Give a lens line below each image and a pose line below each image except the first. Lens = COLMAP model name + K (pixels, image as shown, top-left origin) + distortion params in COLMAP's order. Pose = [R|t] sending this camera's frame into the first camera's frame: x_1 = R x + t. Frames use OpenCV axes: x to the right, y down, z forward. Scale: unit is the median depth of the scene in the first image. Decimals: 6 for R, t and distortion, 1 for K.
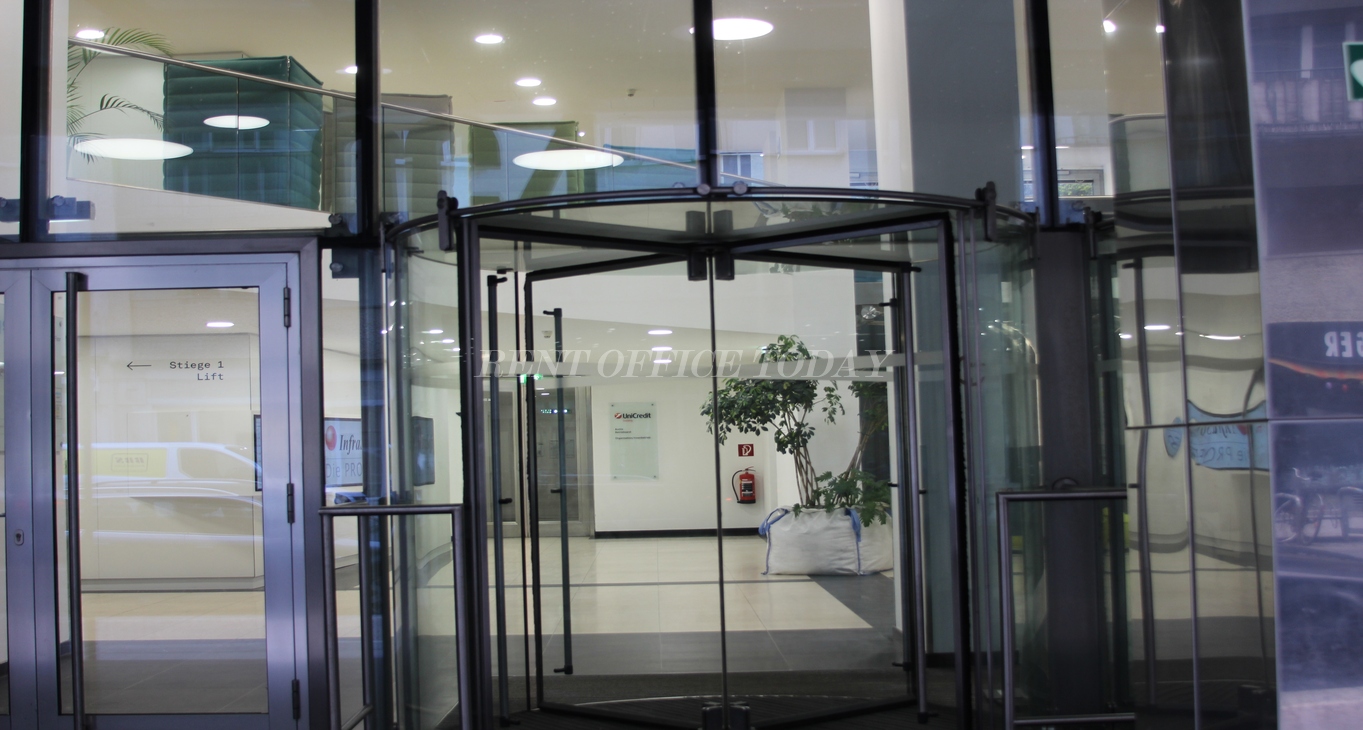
lens RADIAL K [[1756.6, 0, 681.5], [0, 1756.6, 365.0], [0, 0, 1]] dist [-0.185163, 0.219229]
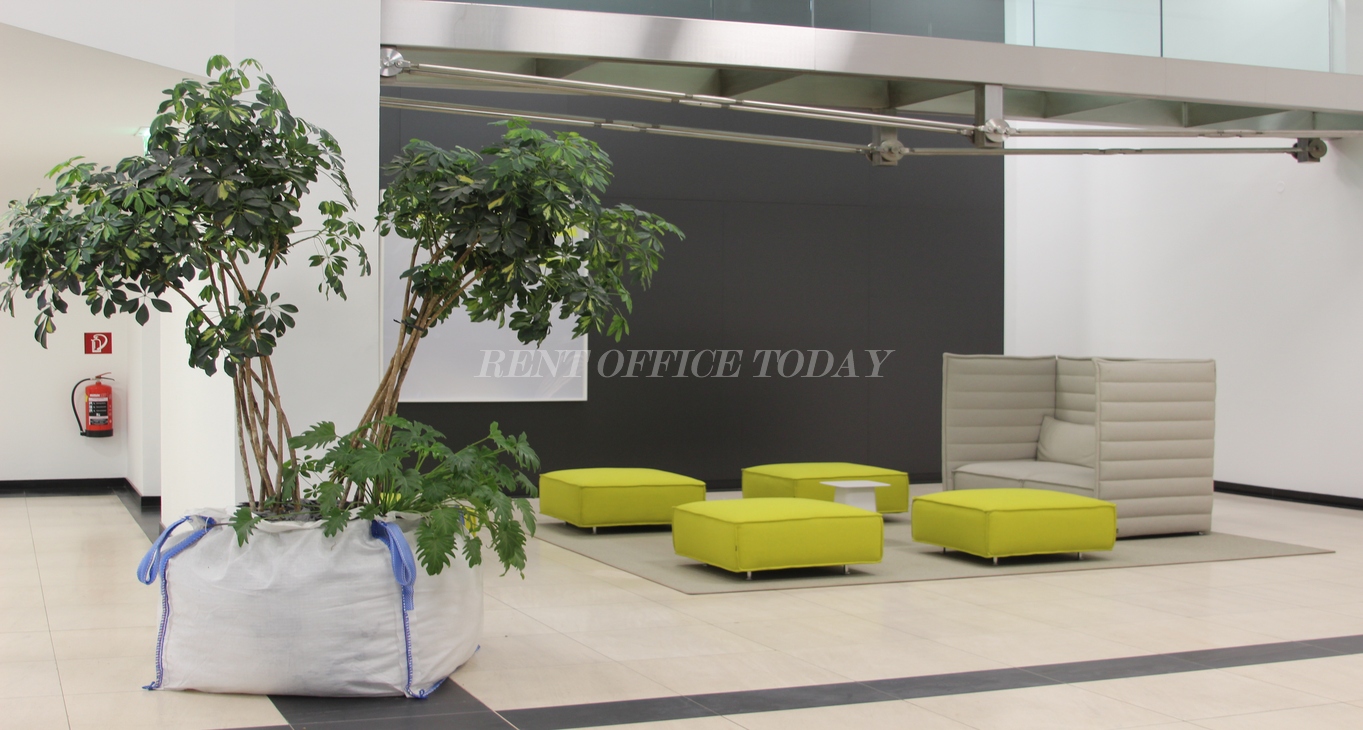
lens RADIAL K [[1756.6, 0, 681.5], [0, 1756.6, 365.0], [0, 0, 1]] dist [-0.185163, 0.219229]
pose [[0.933056, 0.020026, 0.359173, 0.019097], [-0.043716, 0.997361, 0.057957, 0.022752], [-0.357064, -0.069779, 0.931470, 0.616720]]
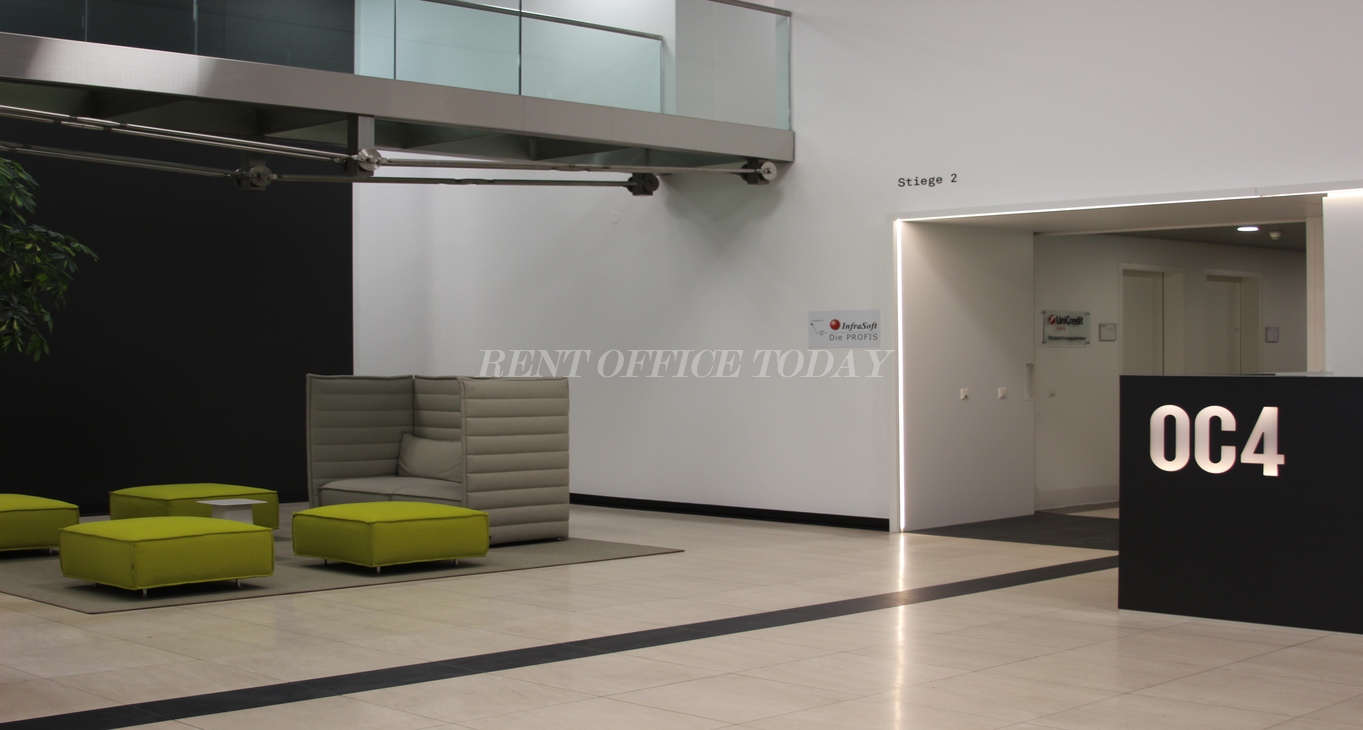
lens RADIAL K [[1756.6, 0, 681.5], [0, 1756.6, 365.0], [0, 0, 1]] dist [-0.185163, 0.219229]
pose [[0.720474, 0.019887, 0.693197, -0.017236], [-0.051159, 0.998389, 0.024530, 0.024803], [-0.691592, -0.053136, 0.720331, 0.608430]]
